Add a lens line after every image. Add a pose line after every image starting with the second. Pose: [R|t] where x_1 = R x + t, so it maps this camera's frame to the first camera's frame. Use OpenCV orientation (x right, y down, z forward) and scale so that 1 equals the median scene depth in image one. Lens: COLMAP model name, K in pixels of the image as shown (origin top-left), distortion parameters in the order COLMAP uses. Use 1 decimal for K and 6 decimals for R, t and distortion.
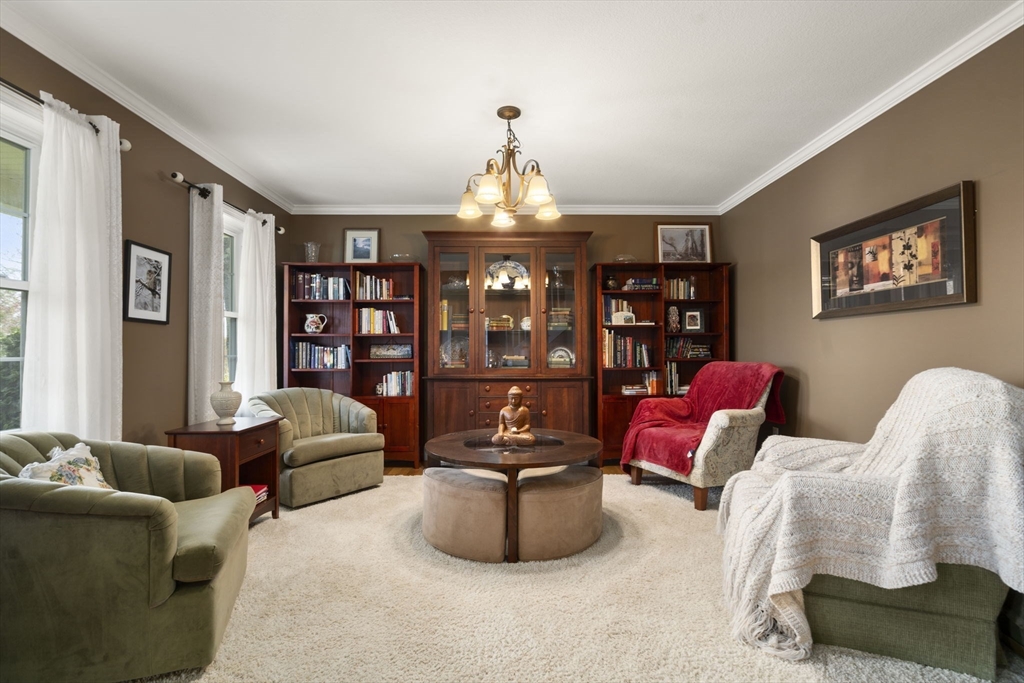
lens RADIAL K [[484.1, 0, 512.0], [0, 484.1, 341.5], [0, 0, 1]] dist [-0.006593, 0.000550]
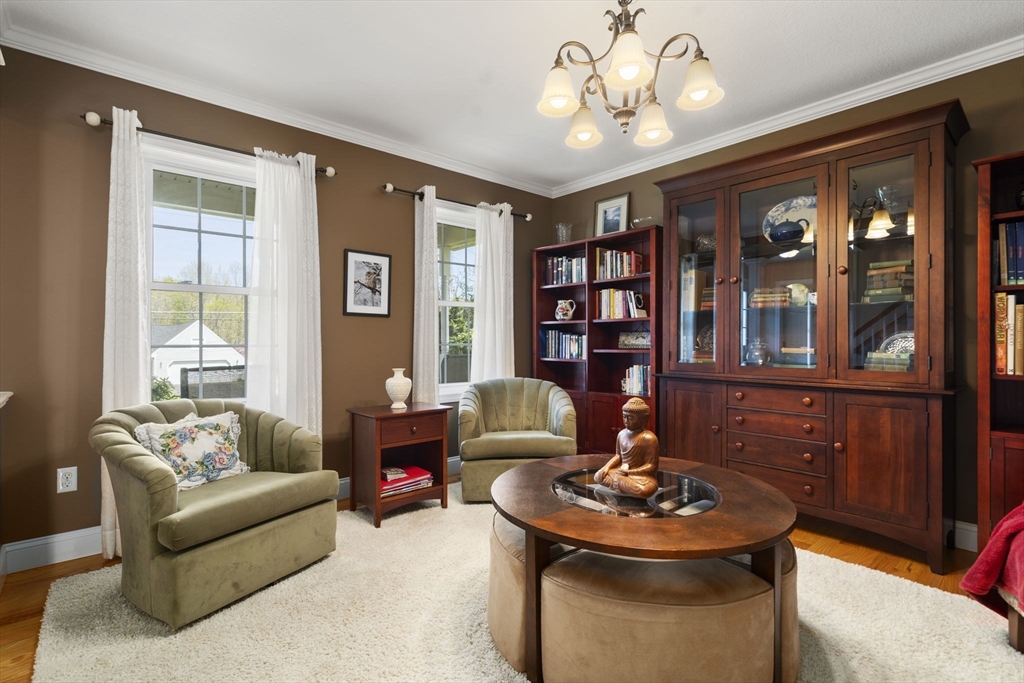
lens RADIAL K [[484.1, 0, 512.0], [0, 484.1, 341.5], [0, 0, 1]] dist [-0.006593, 0.000550]
pose [[0.638930, 0.004170, -0.769254, 0.253352], [0.015970, 0.999698, 0.018683, 0.004560], [0.769099, -0.024222, 0.638670, 0.326502]]
